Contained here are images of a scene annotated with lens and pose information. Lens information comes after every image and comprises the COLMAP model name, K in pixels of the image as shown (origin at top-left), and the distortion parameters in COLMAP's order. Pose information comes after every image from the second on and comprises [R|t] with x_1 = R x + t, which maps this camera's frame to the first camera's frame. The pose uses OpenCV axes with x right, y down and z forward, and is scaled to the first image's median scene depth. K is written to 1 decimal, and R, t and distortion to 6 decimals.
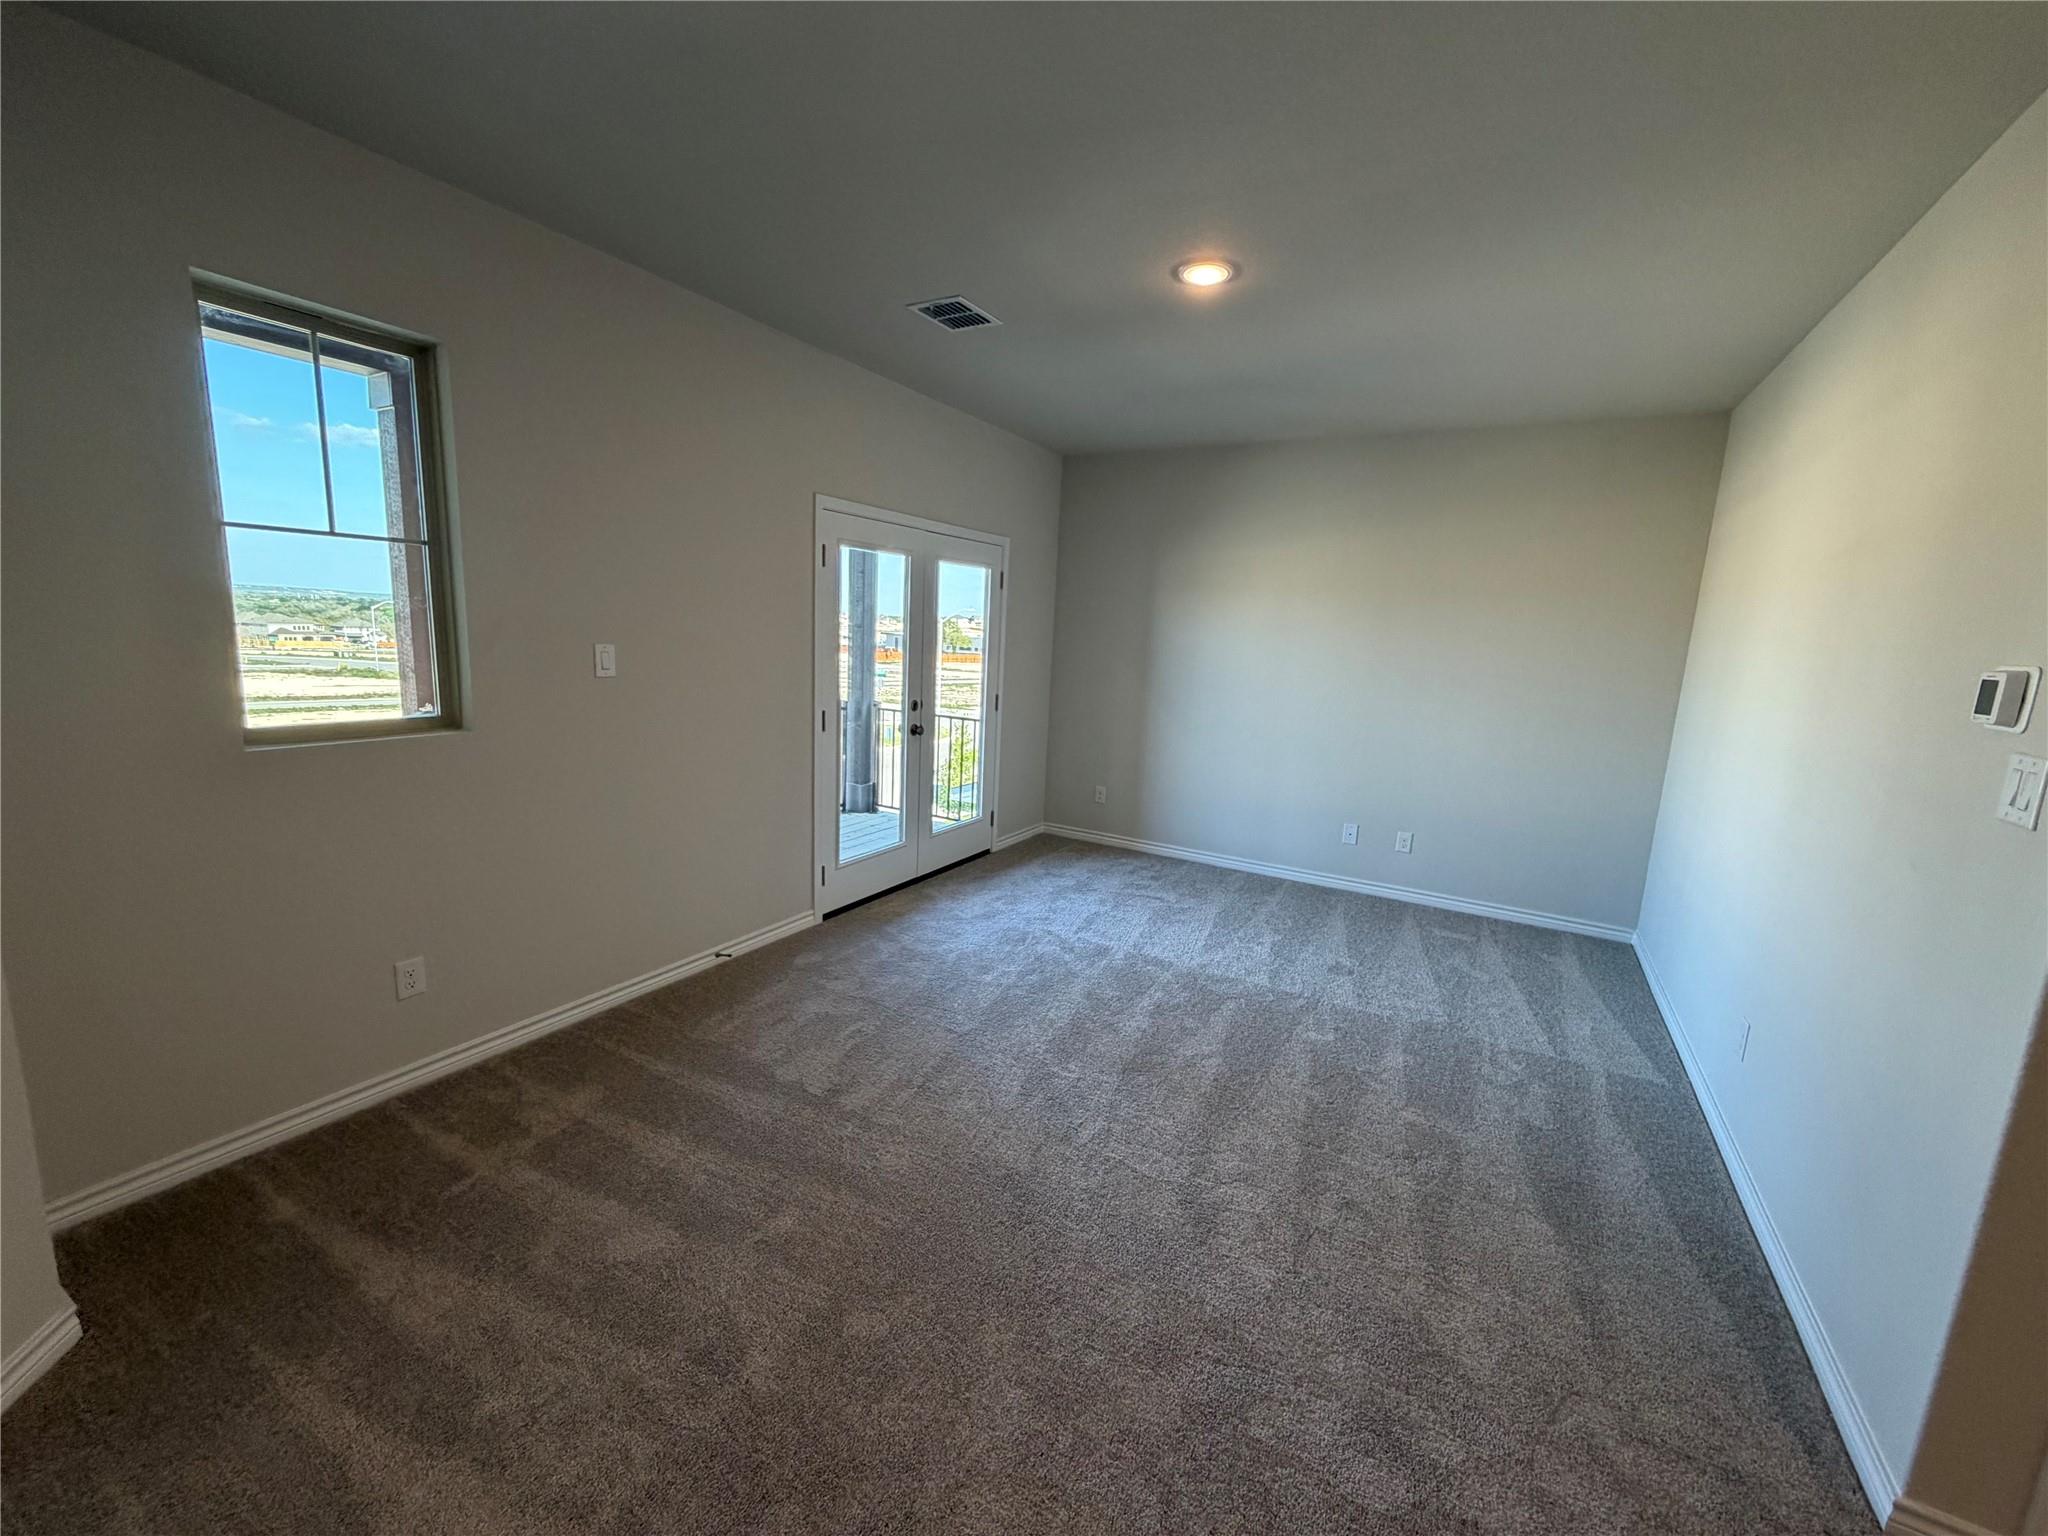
lens RADIAL K [[820.1, 0, 1018.7], [0, 820.1, 774.9], [0, 0, 1]] dist [0.005644, 0.000216]
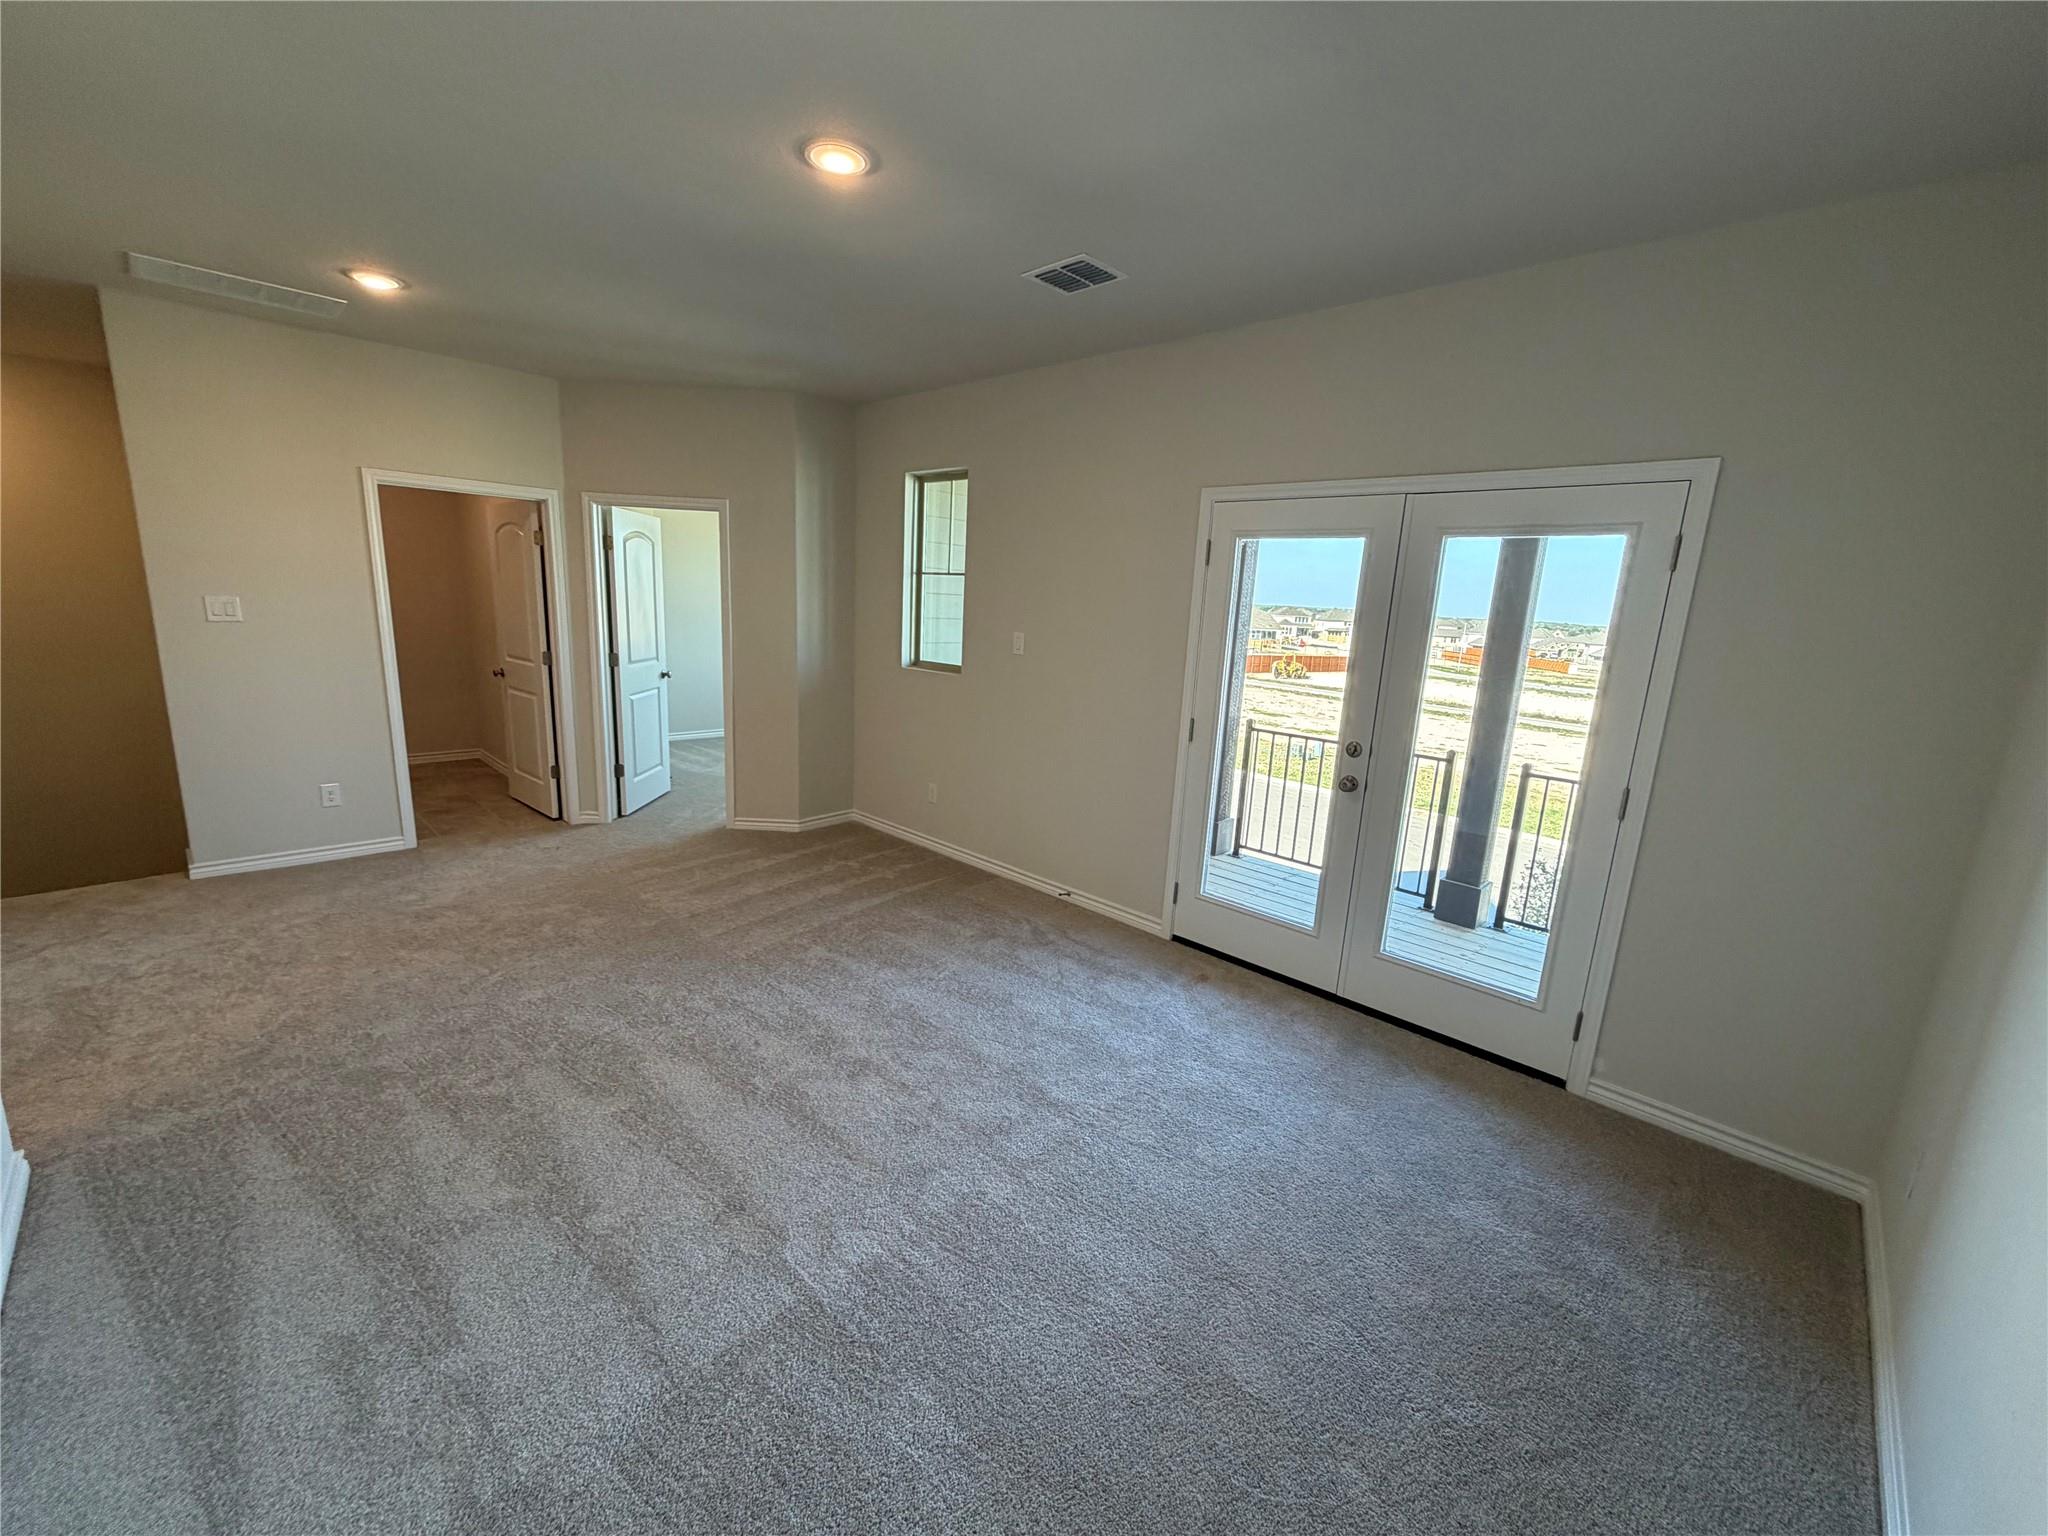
lens RADIAL K [[820.1, 0, 1015.2], [0, 820.1, 772.6], [0, 0, 1]] dist [0.005644, 0.000216]
pose [[-0.237523, 0.156451, -0.958700, 0.604614], [-0.227230, 0.950613, 0.211429, -0.146009], [0.944431, 0.268064, -0.190242, 0.849383]]
